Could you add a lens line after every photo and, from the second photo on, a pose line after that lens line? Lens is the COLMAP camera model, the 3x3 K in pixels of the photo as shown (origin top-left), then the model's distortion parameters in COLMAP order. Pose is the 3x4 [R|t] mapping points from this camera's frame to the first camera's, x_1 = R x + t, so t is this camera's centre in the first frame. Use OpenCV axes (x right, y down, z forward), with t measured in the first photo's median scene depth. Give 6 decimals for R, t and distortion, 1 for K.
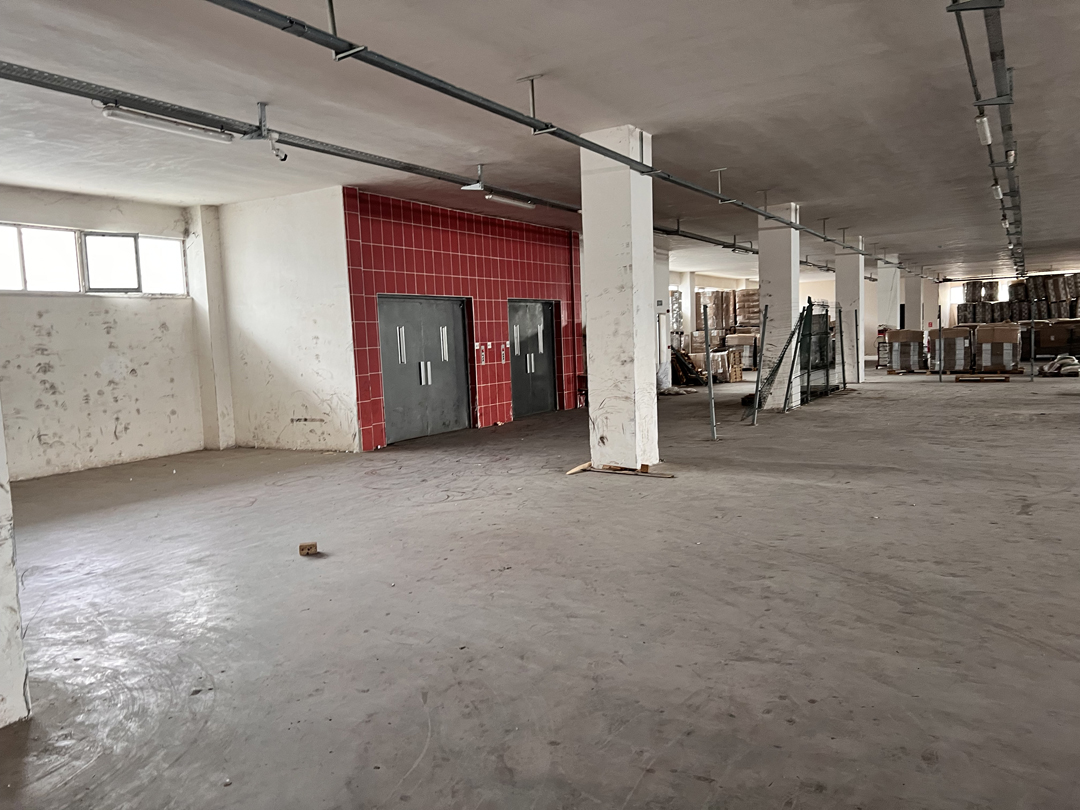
lens RADIAL K [[780.0, 0, 524.8], [0, 780.0, 401.3], [0, 0, 1]] dist [0.083649, -0.093414]
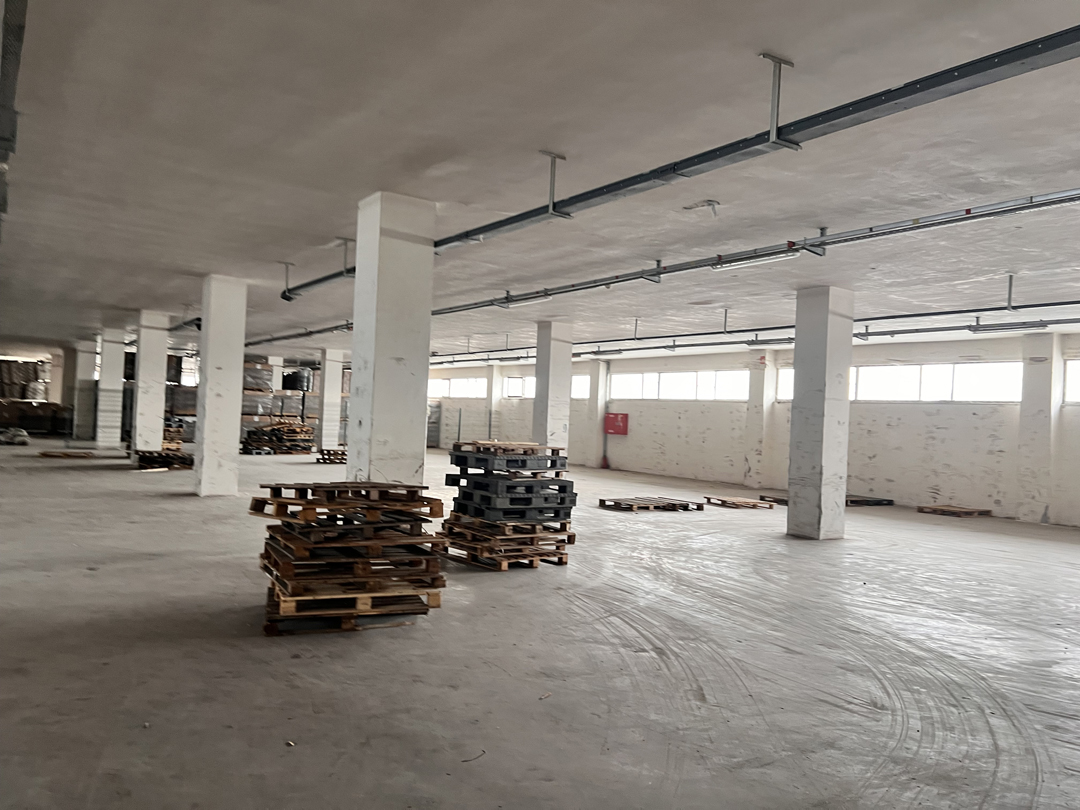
lens RADIAL K [[815.3, 0, 540.0], [0, 815.3, 405.0], [0, 0, 1]] dist [-0.002101, -0.005258]
pose [[0.387441, 0.071682, 0.919104, -0.193465], [0.016137, 0.996292, -0.084505, 0.028345], [-0.921753, 0.047572, 0.384848, -0.271758]]
